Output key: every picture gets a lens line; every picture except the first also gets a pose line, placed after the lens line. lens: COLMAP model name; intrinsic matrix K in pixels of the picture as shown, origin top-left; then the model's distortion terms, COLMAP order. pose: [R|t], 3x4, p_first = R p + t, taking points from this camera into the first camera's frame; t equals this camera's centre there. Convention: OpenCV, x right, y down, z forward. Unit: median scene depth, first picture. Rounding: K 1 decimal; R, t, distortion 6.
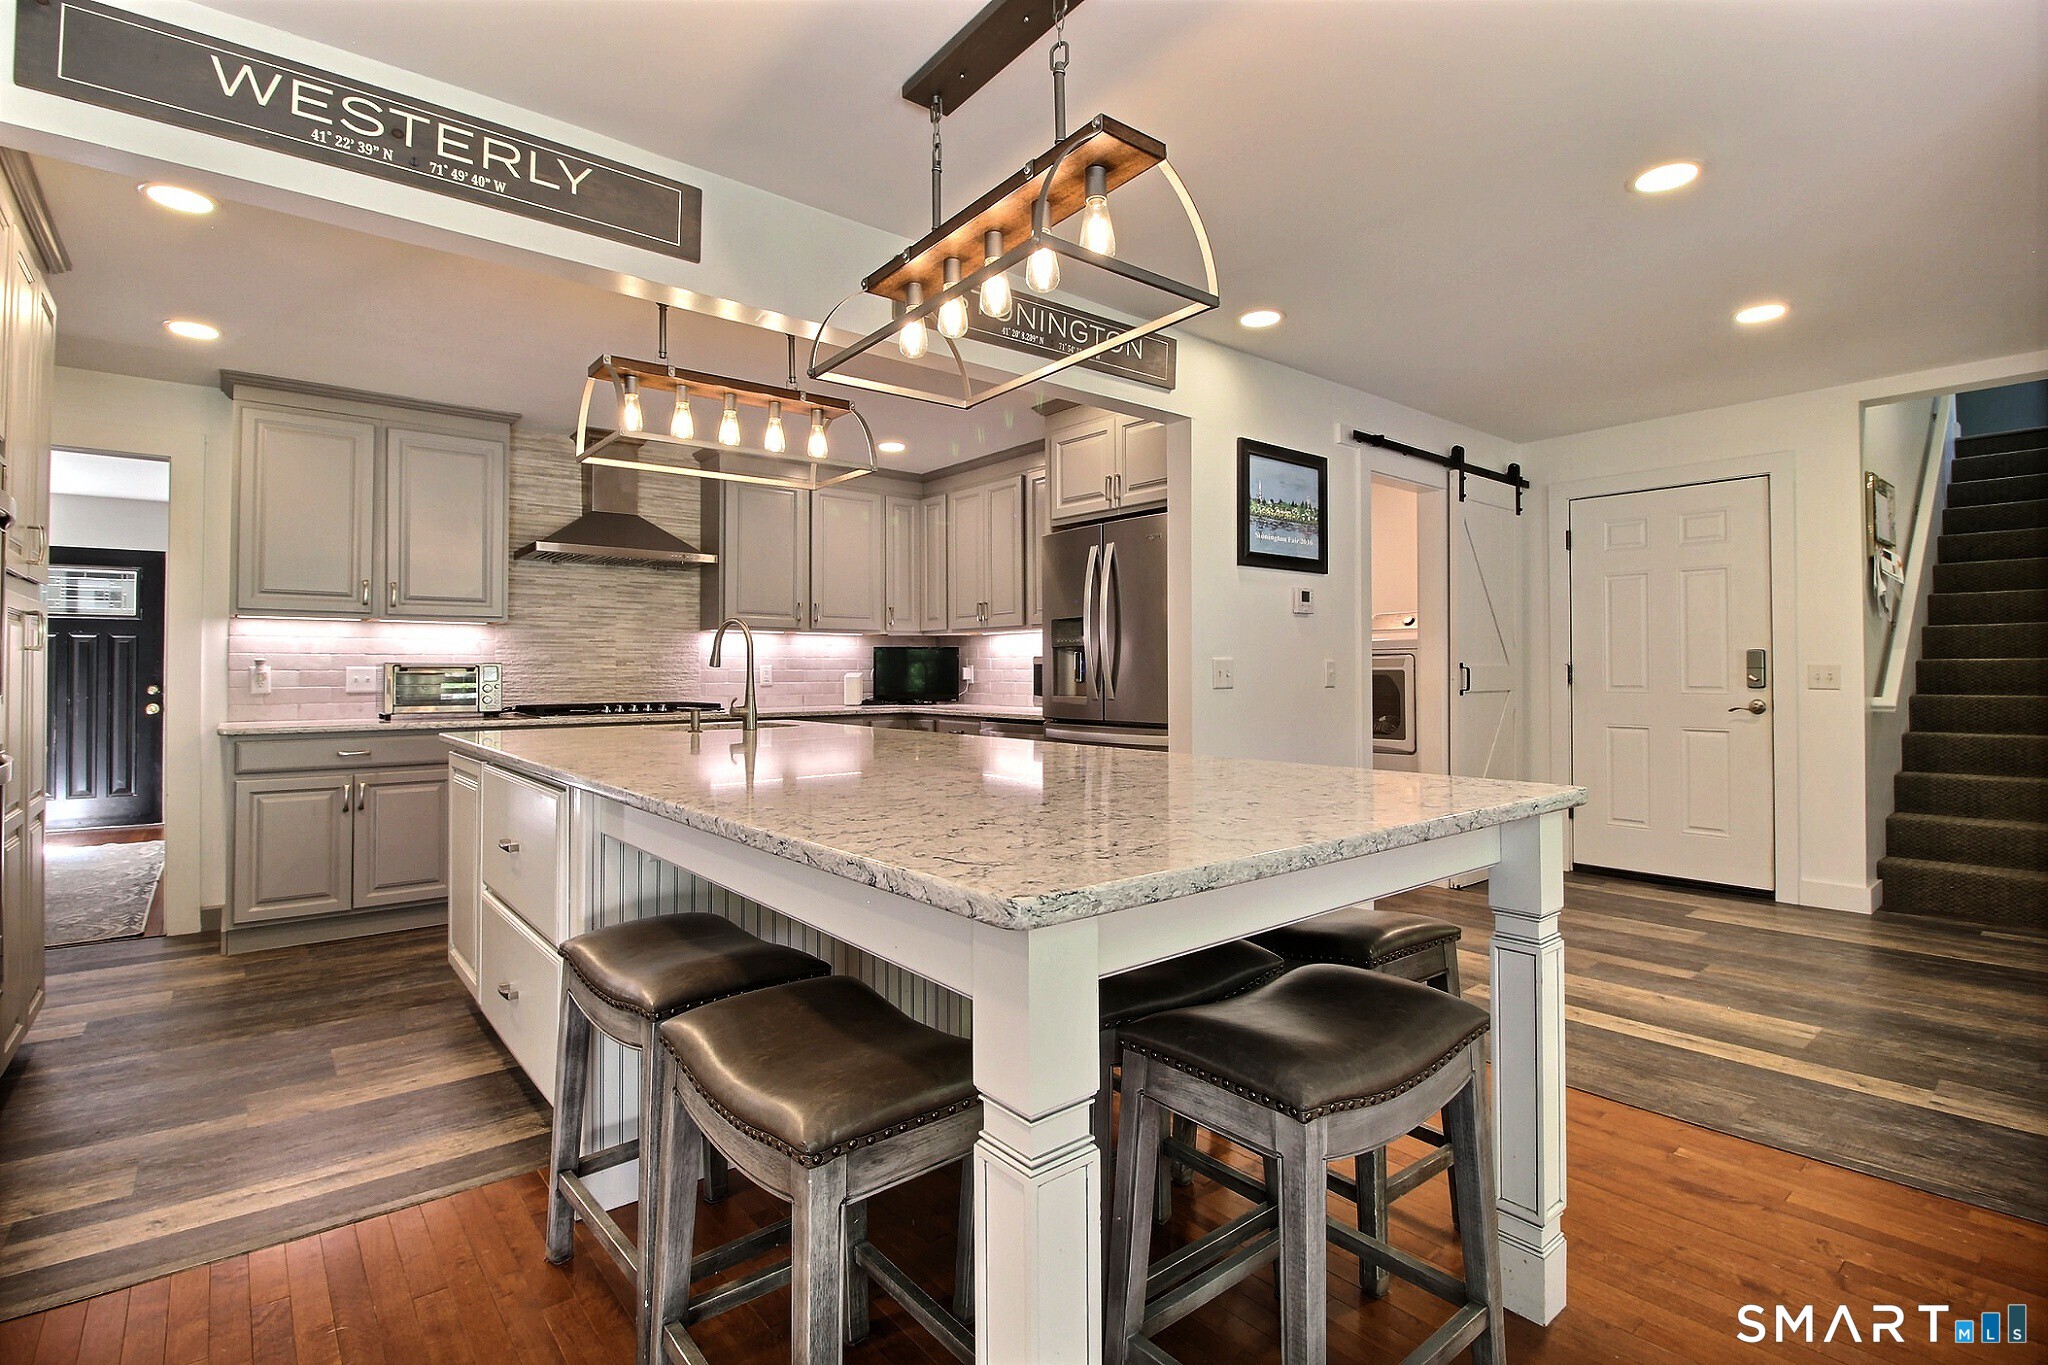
lens RADIAL K [[953.3, 0, 1030.5], [0, 953.3, 655.3], [0, 0, 1]] dist [0.001235, -0.013377]
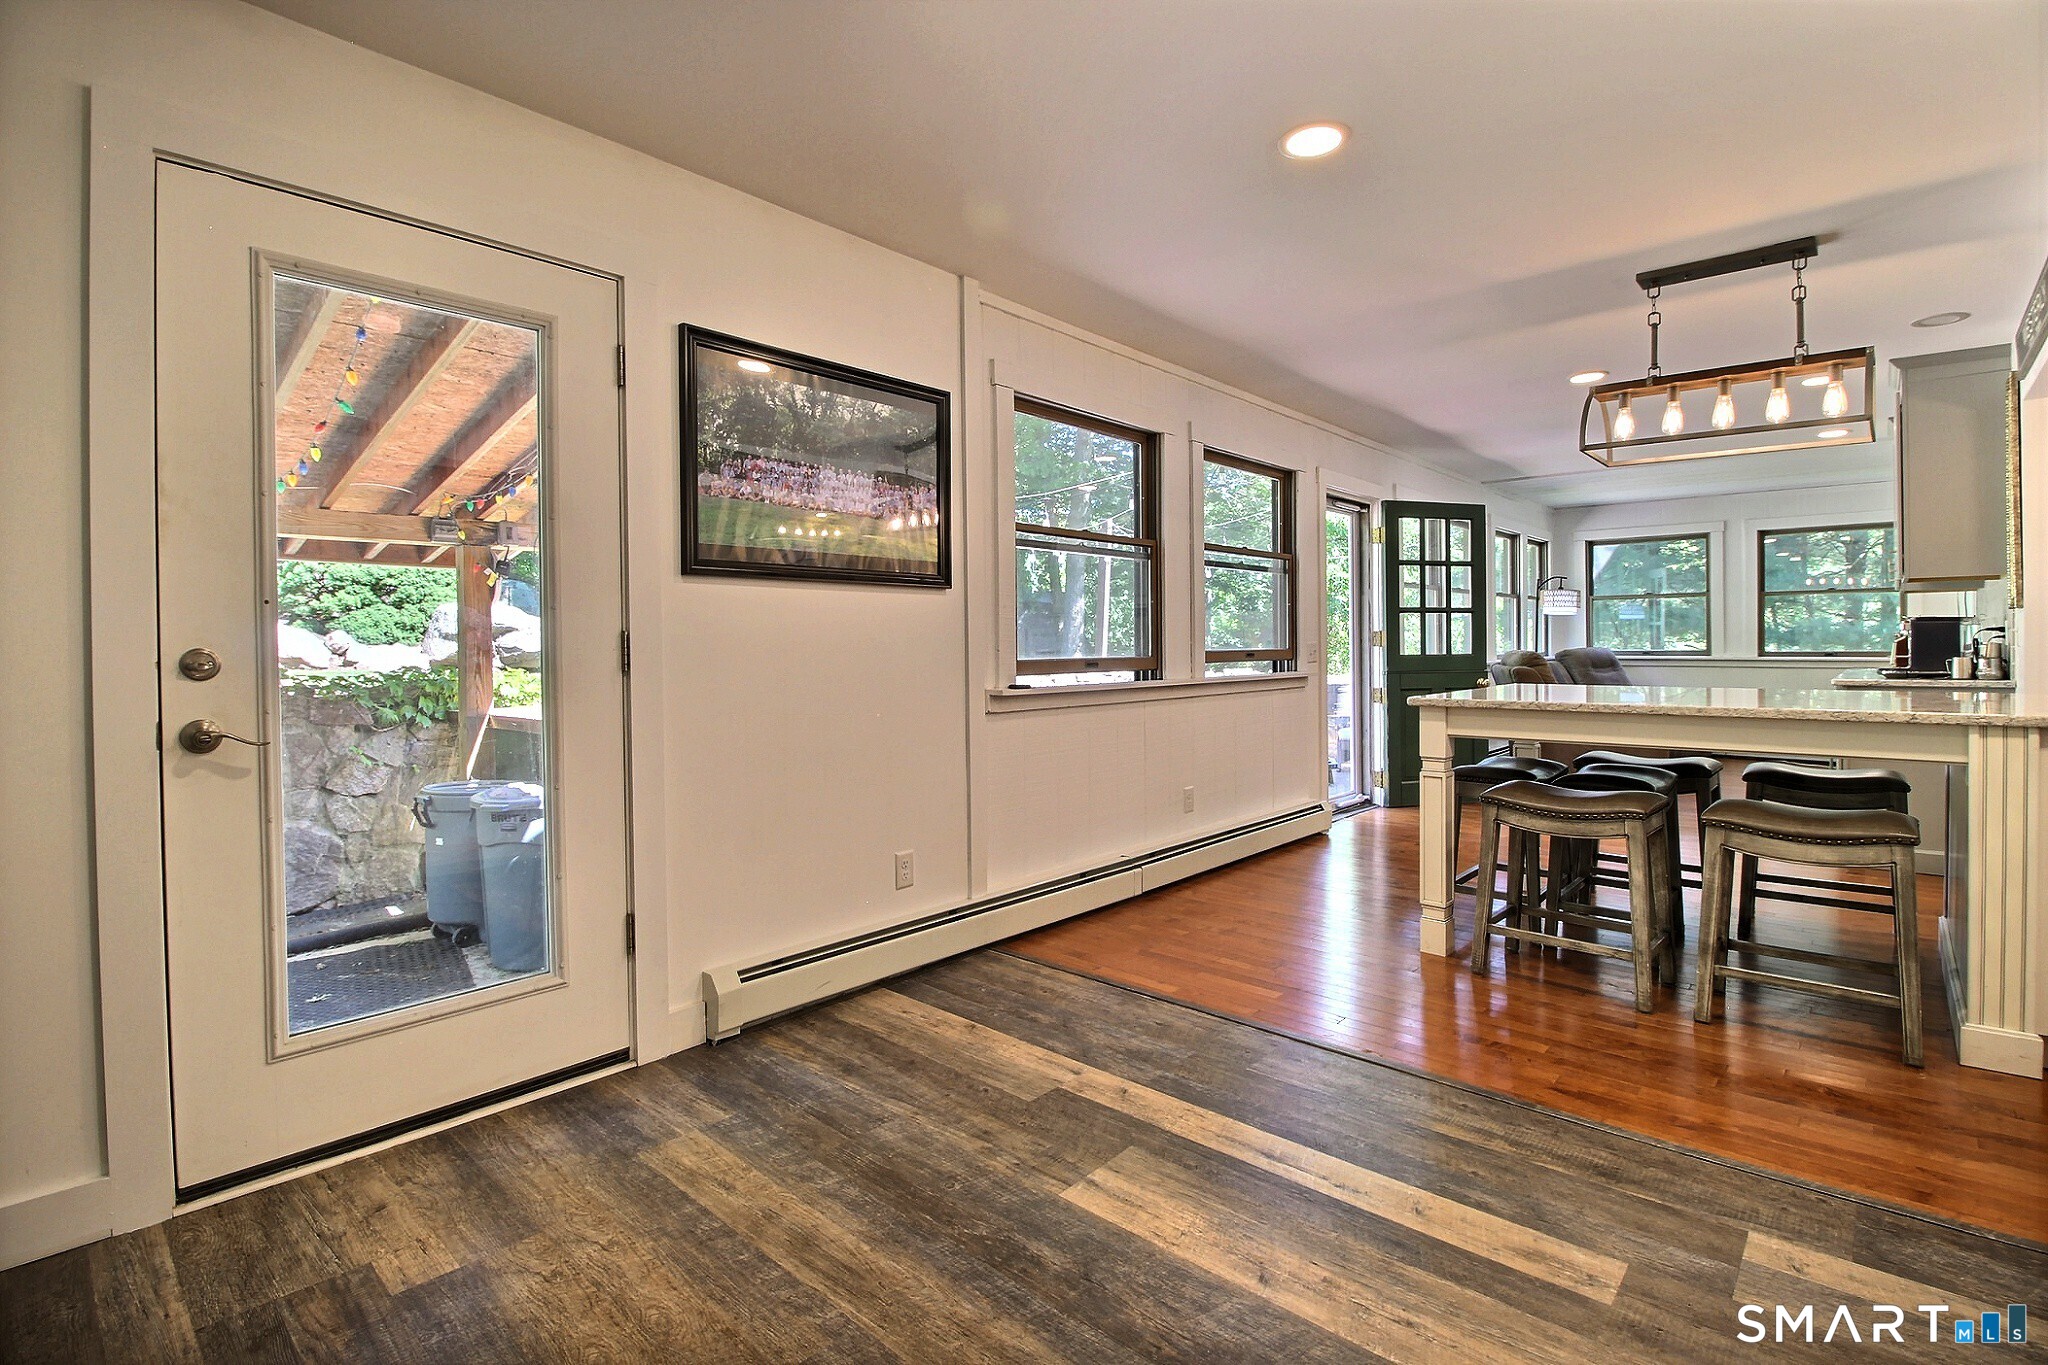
lens RADIAL K [[953.3, 0, 1030.5], [0, 953.3, 655.3], [0, 0, 1]] dist [0.001235, -0.013377]
pose [[-0.990172, 0.013290, -0.139220, 0.716799], [0.014057, 0.999891, -0.004529, 0.020933], [0.139144, -0.006441, -0.990251, 1.250386]]
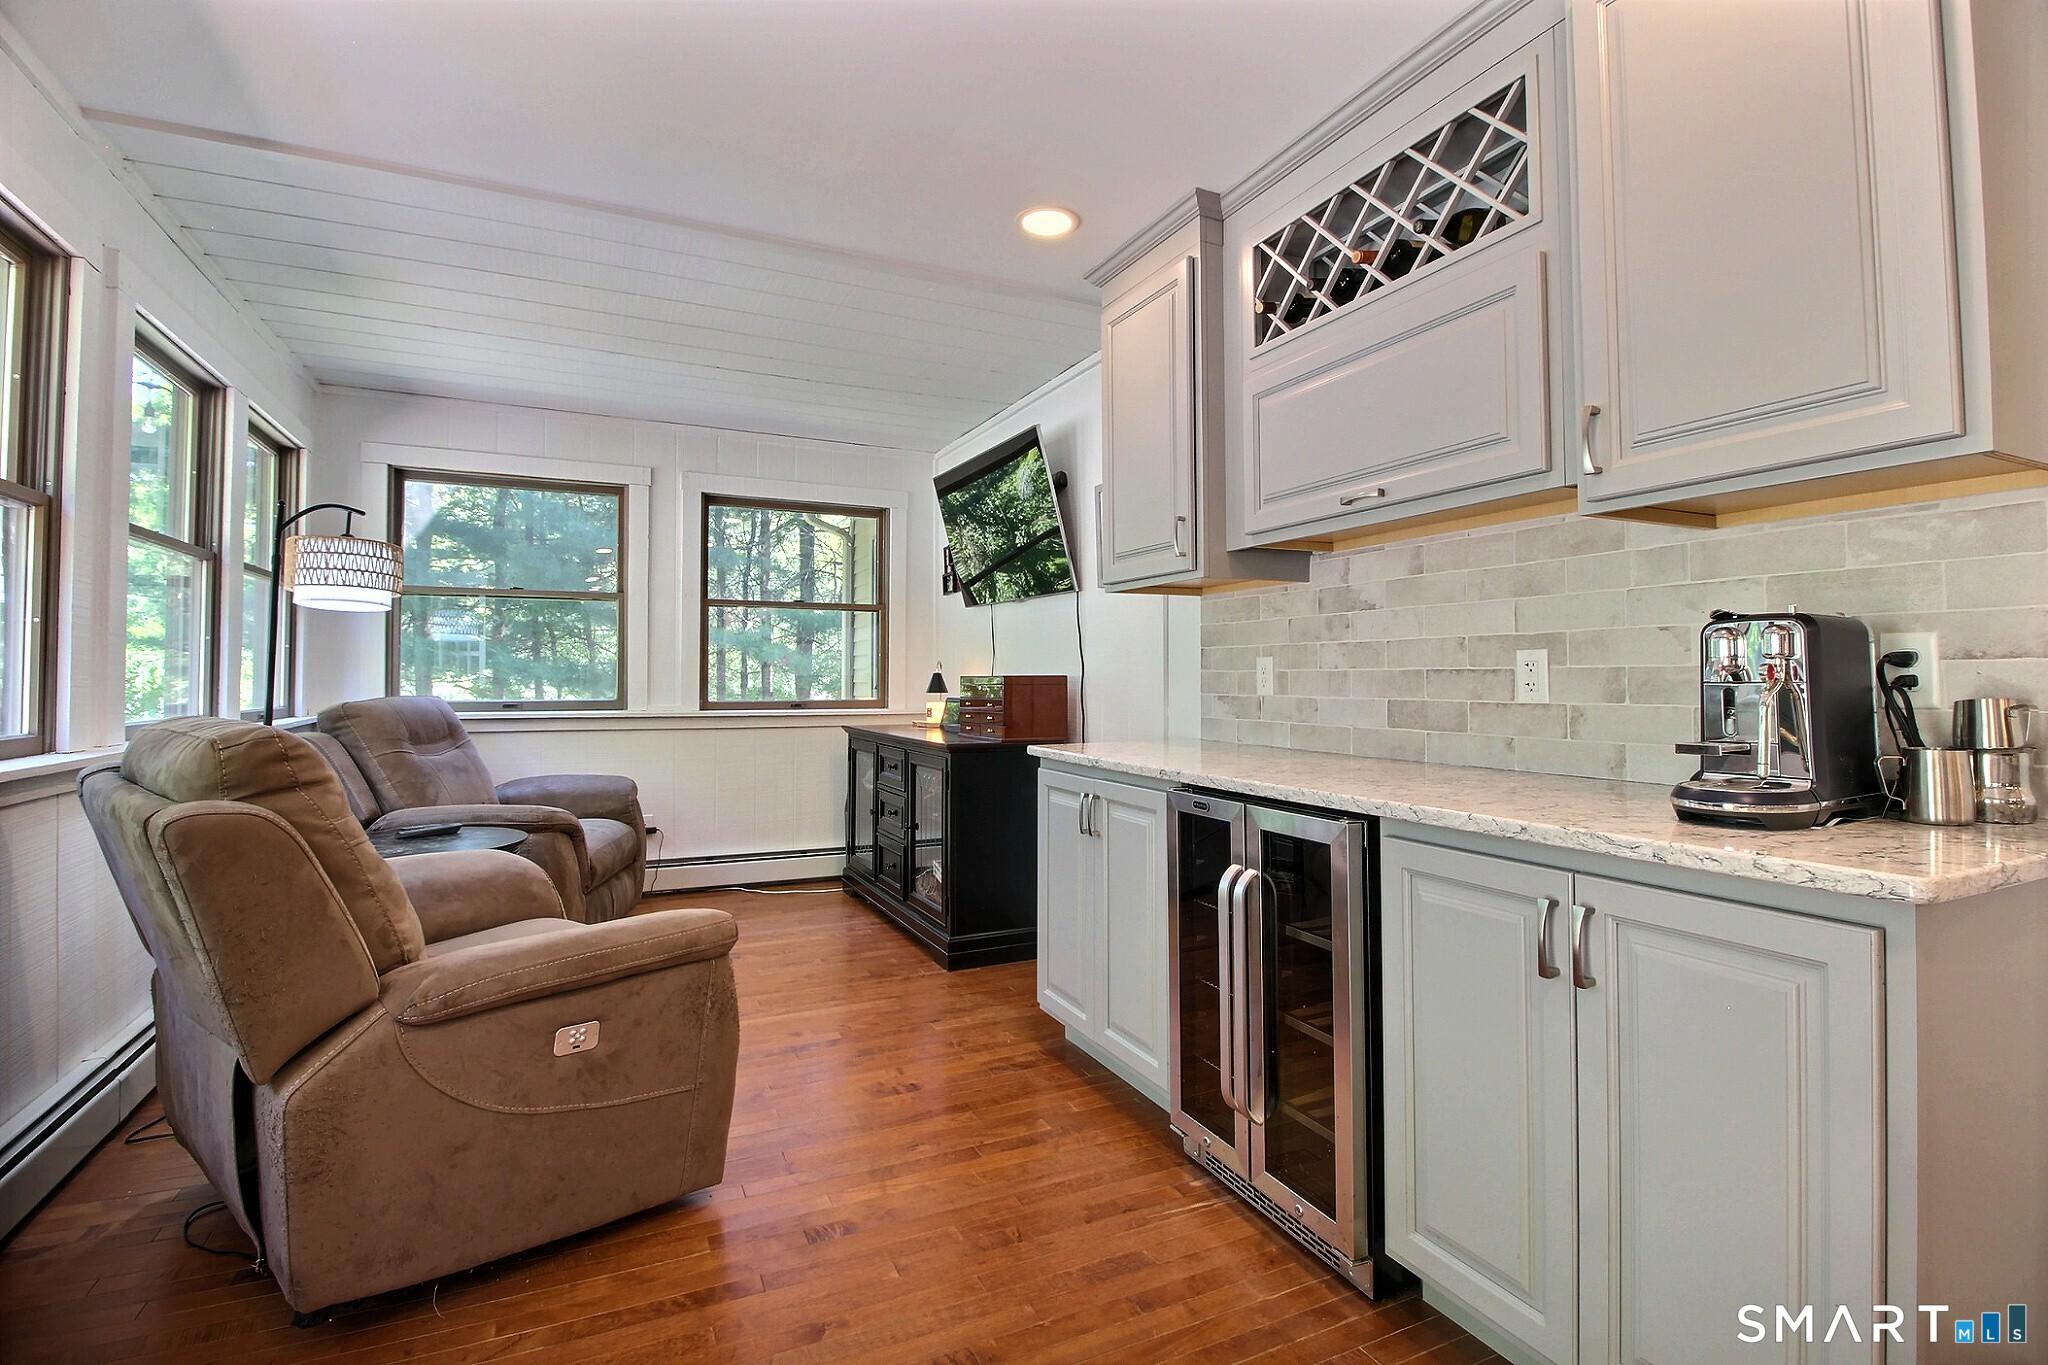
lens RADIAL K [[953.3, 0, 1030.5], [0, 953.3, 655.3], [0, 0, 1]] dist [0.001235, -0.013377]
pose [[-0.251860, -0.019717, -0.967563, -0.144718], [0.017236, 0.999542, -0.024856, 0.002993], [0.967610, -0.022937, -0.251405, 0.043405]]
